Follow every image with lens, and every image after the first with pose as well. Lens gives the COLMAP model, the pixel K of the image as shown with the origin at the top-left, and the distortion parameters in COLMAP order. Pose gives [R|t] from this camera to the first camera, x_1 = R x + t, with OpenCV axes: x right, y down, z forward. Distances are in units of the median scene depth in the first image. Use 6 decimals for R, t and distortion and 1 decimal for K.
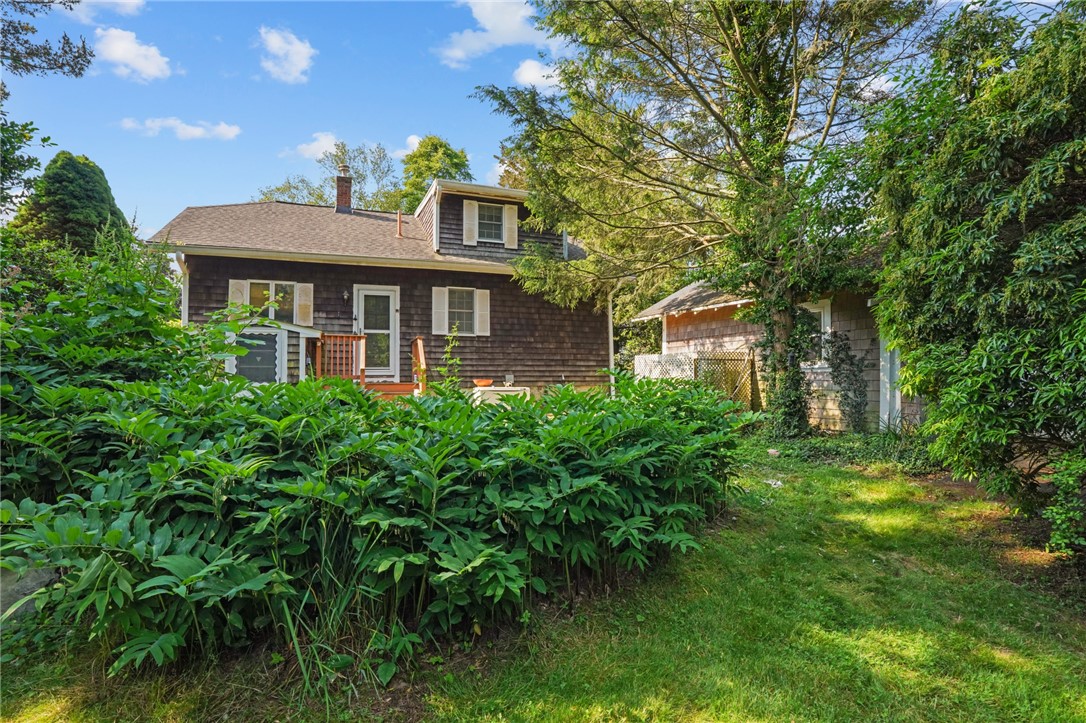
lens RADIAL K [[499.3, 0, 536.6], [0, 499.3, 371.7], [0, 0, 1]] dist [-0.036401, 0.001720]
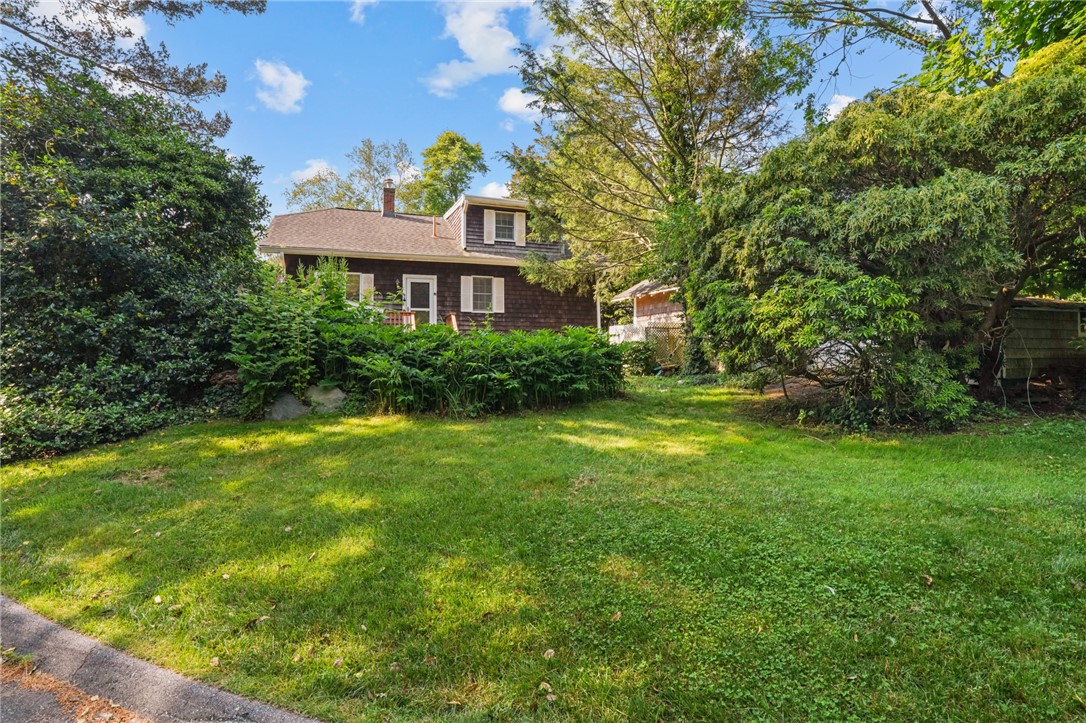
lens RADIAL K [[499.3, 0, 545.2], [0, 499.3, 351.9], [0, 0, 1]] dist [-0.036401, 0.001720]
pose [[0.999966, 0.000008, -0.008292, 0.025208], [-0.000021, 0.999999, -0.001583, 0.033604], [0.008292, 0.001583, 0.999964, -0.320089]]
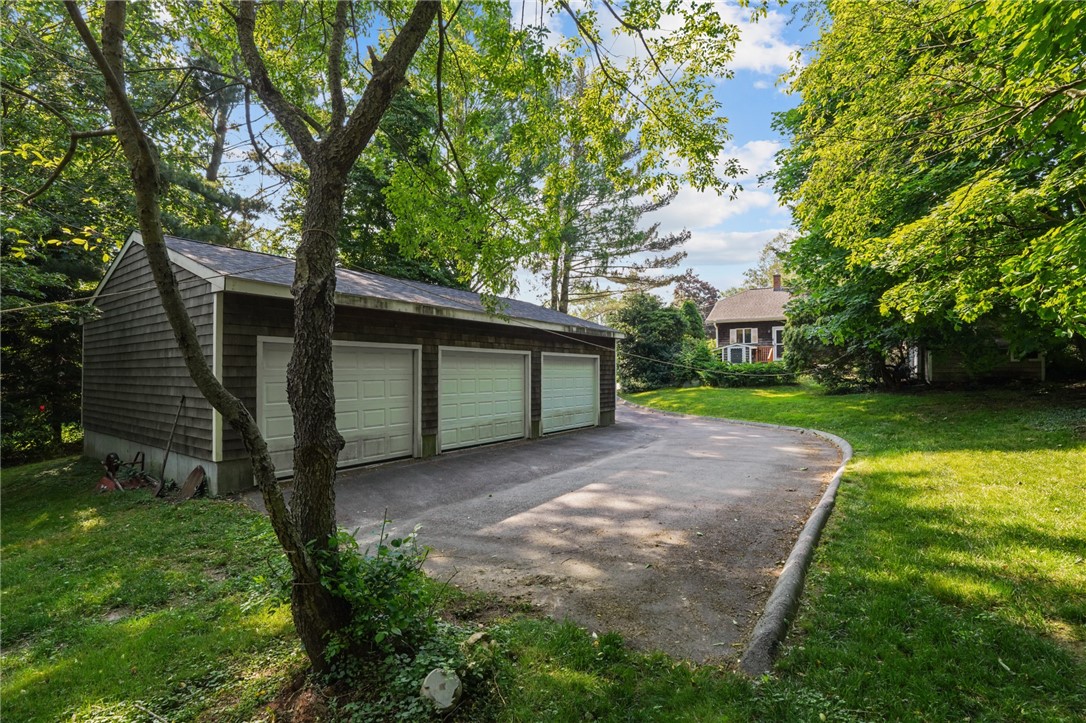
lens RADIAL K [[499.3, 0, 545.1], [0, 499.3, 366.1], [0, 0, 1]] dist [-0.036401, 0.001720]
pose [[0.549655, -0.001886, -0.835390, 1.045772], [0.011230, 0.999924, 0.005132, 0.004122], [0.835316, -0.012202, 0.549634, -1.307238]]
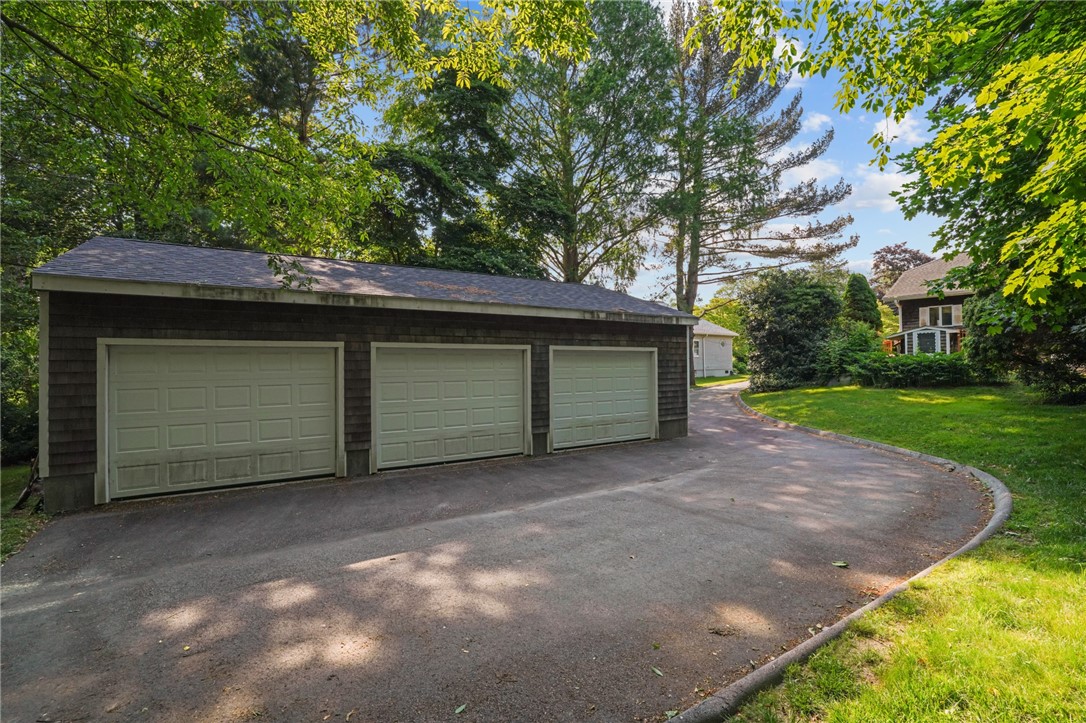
lens RADIAL K [[499.3, 0, 540.8], [0, 499.3, 356.9], [0, 0, 1]] dist [-0.036401, 0.001720]
pose [[0.203912, -0.008646, -0.978951, 0.977153], [0.023803, 0.999709, -0.003871, 0.000855], [0.978700, -0.022513, 0.204058, -0.930407]]
